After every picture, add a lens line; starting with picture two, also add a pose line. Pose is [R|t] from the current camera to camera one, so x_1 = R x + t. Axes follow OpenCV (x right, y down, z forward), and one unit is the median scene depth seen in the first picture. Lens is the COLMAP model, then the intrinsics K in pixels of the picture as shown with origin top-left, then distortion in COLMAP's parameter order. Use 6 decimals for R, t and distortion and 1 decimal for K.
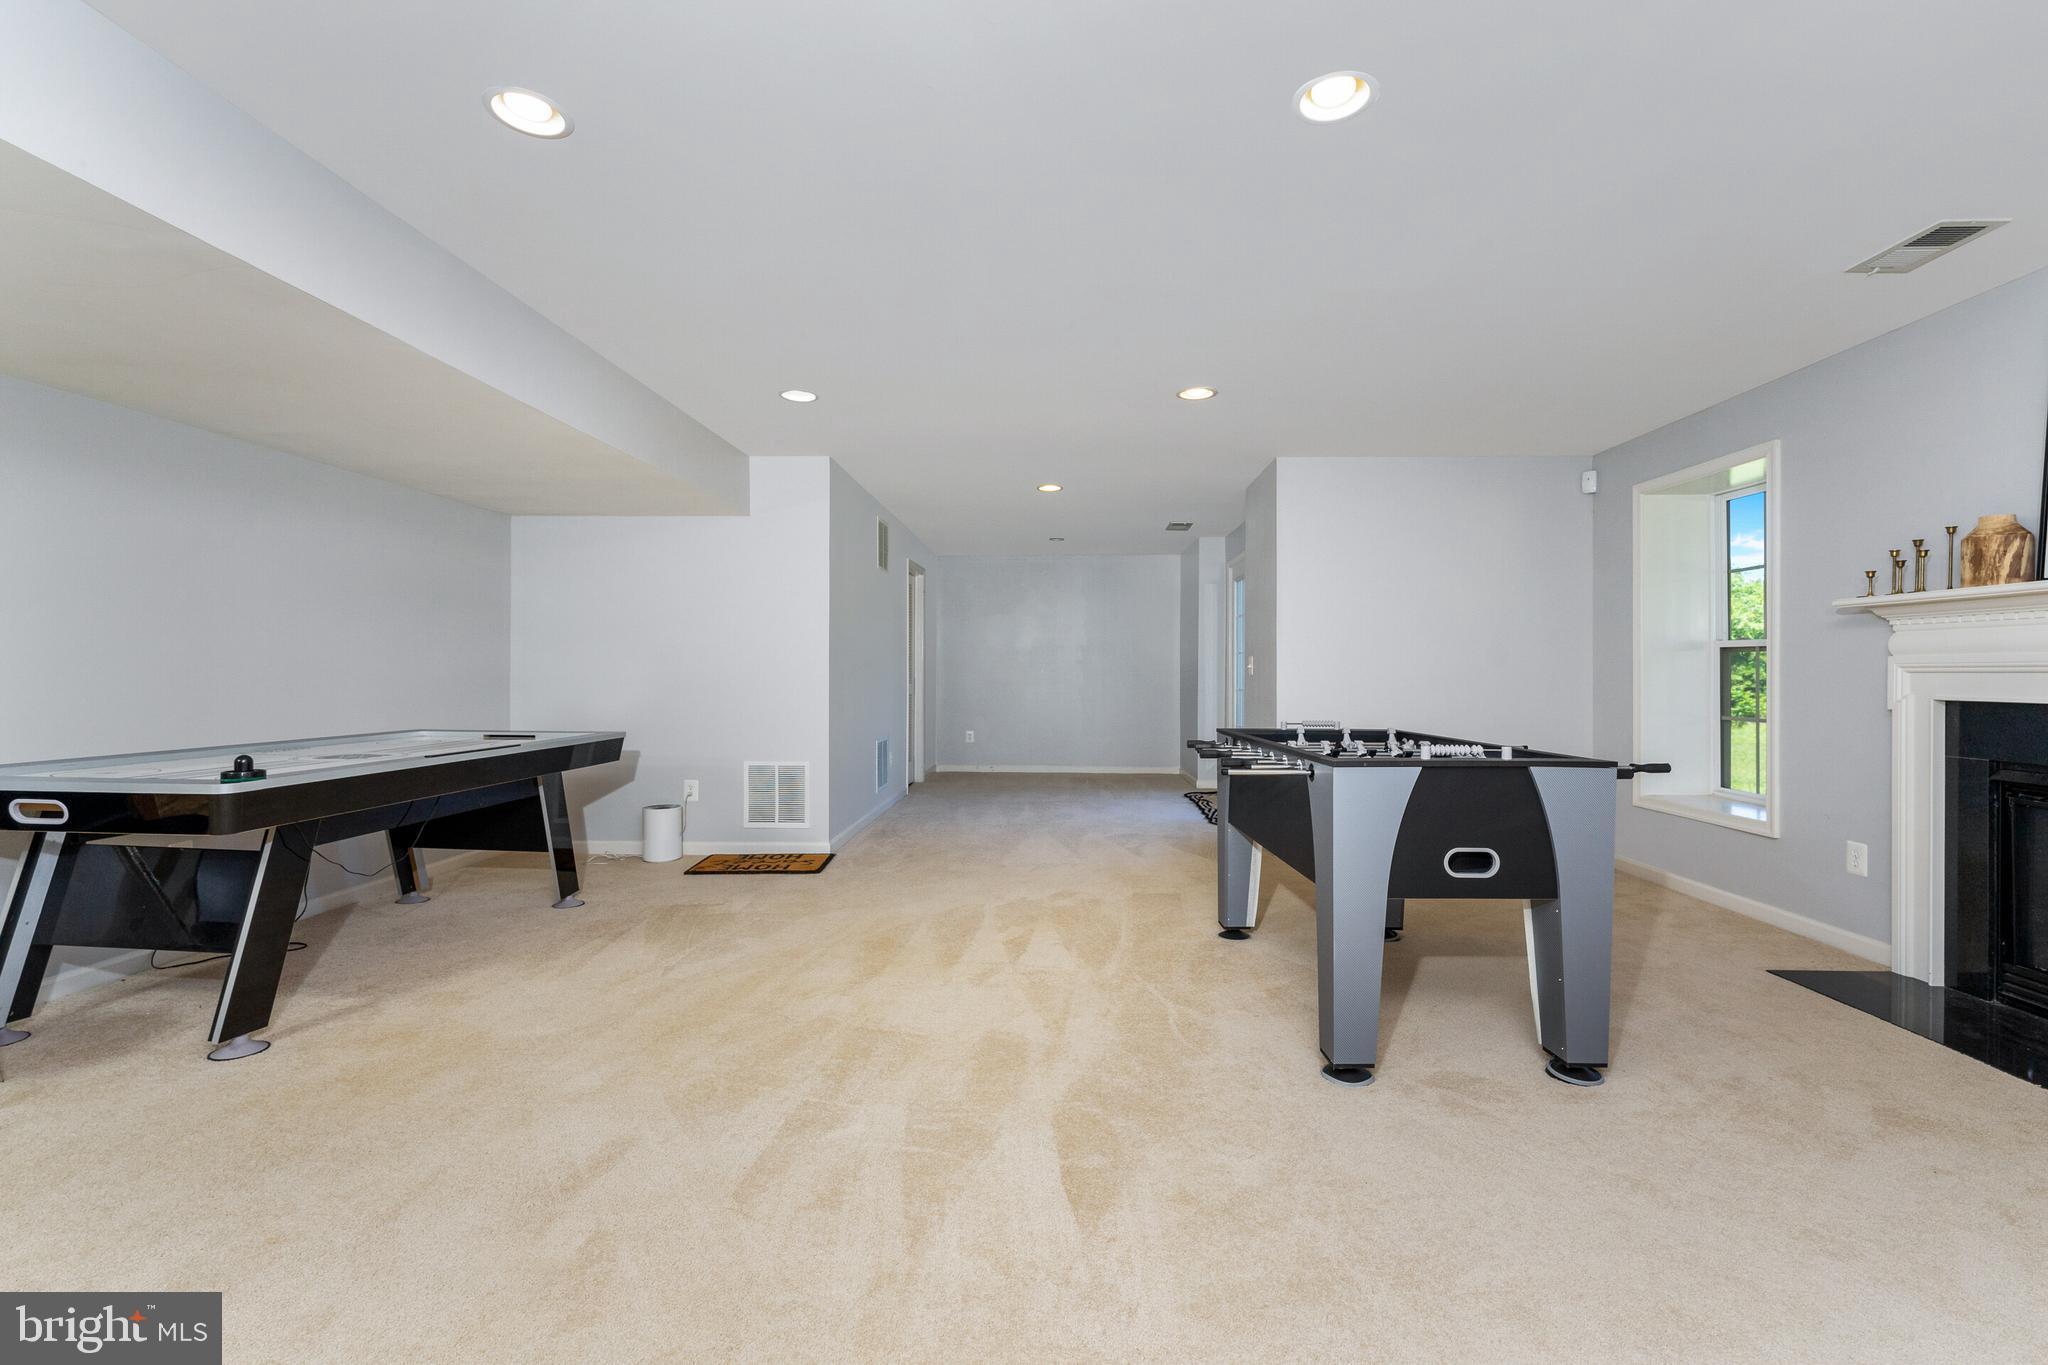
lens RADIAL K [[888.7, 0, 1027.4], [0, 888.7, 676.0], [0, 0, 1]] dist [-0.001870, -0.000027]
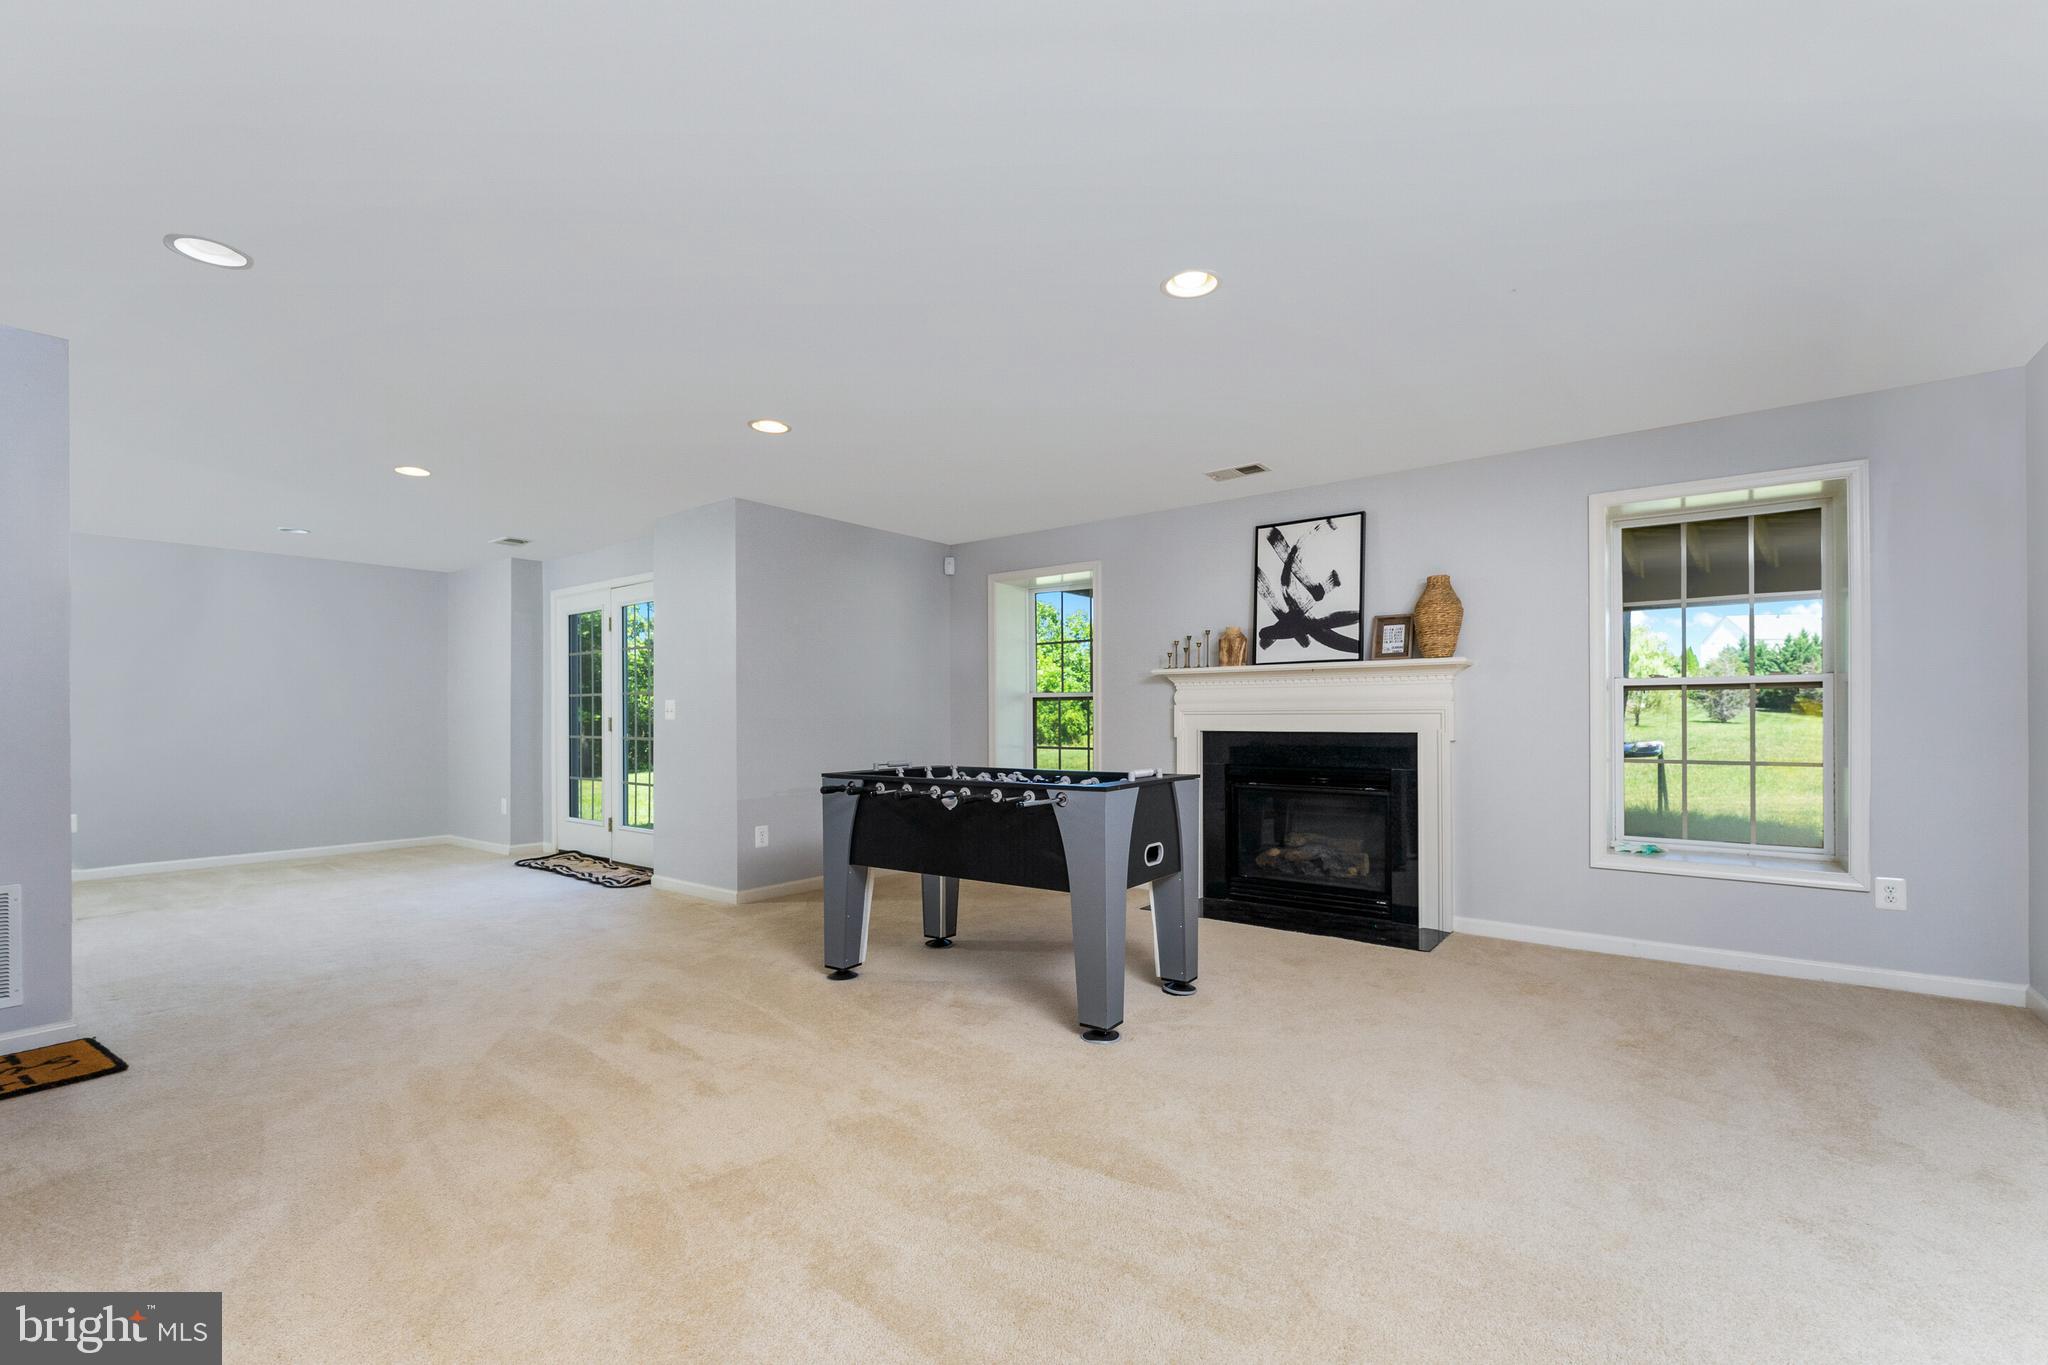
lens RADIAL K [[888.7, 0, 1021.3], [0, 888.7, 698.9], [0, 0, 1]] dist [-0.001870, -0.000027]
pose [[0.602474, -0.009377, 0.798084, -0.572007], [0.016427, 0.999865, -0.000652, -0.037518], [-0.797970, 0.013503, 0.602546, 0.230167]]
